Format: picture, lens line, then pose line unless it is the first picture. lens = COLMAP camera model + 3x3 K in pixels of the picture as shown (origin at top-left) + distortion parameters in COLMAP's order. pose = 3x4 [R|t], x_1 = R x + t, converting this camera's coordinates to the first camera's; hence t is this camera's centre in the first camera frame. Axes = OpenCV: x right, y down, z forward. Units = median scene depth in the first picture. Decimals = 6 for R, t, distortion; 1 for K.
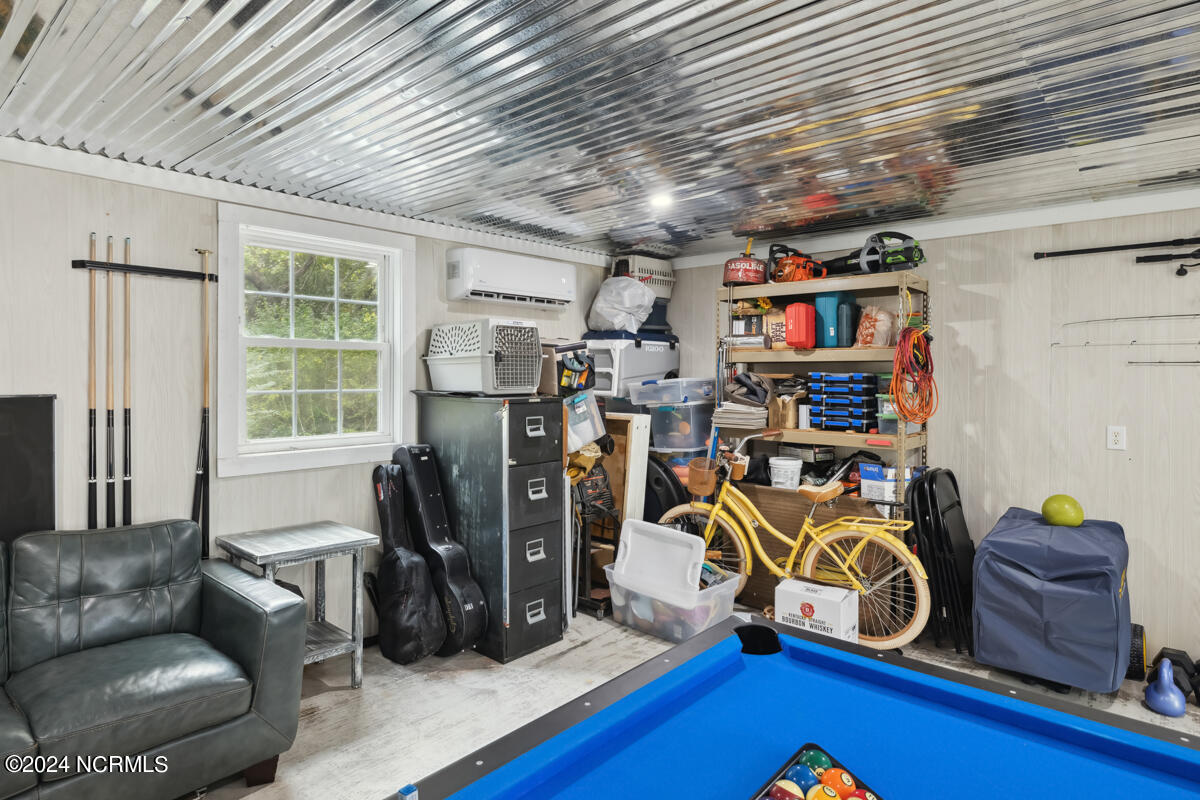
lens RADIAL K [[662.0, 0, 600.3], [0, 662.0, 378.3], [0, 0, 1]] dist [-0.006229, -0.000305]
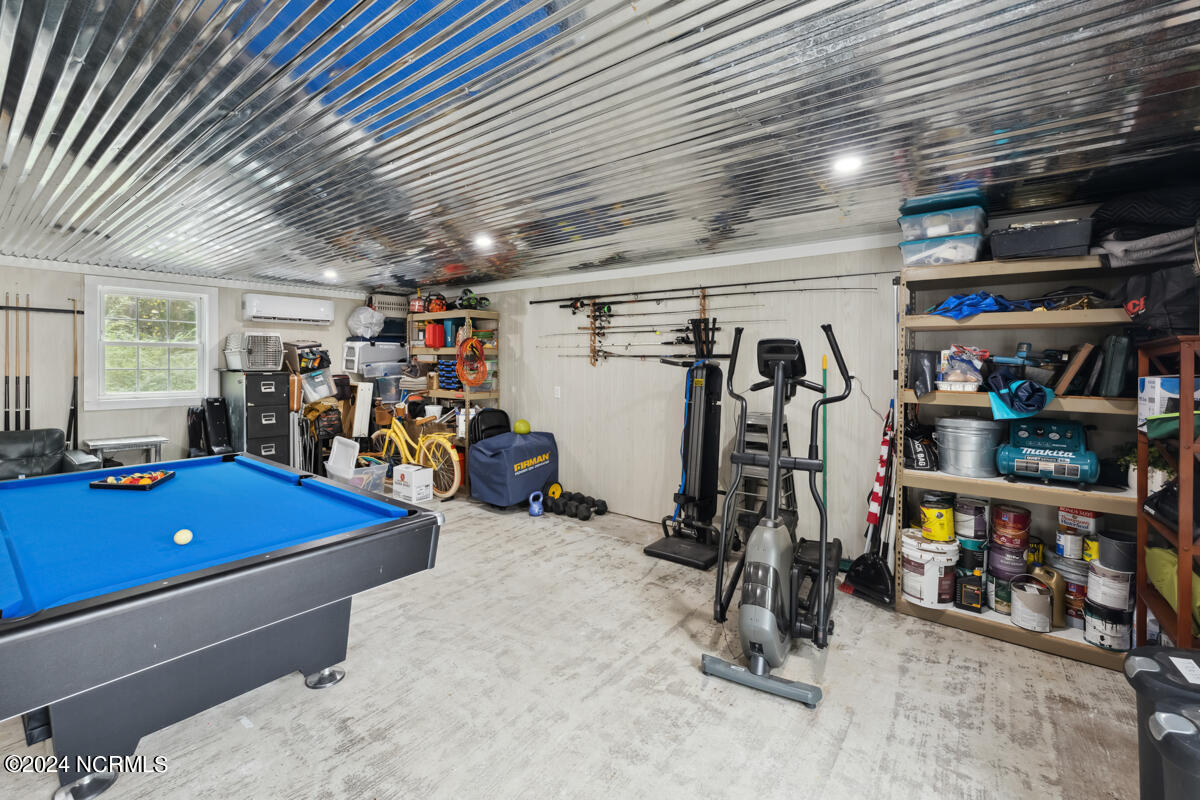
lens RADIAL K [[510.3, 0, 600.7], [0, 510.3, 368.1], [0, 0, 1]] dist [-0.000017, -0.000136]
pose [[0.997921, 0.002705, 0.064395, 0.722923], [-0.003225, 0.999963, 0.007986, 0.000983], [-0.064371, -0.008177, 0.997893, -0.532431]]
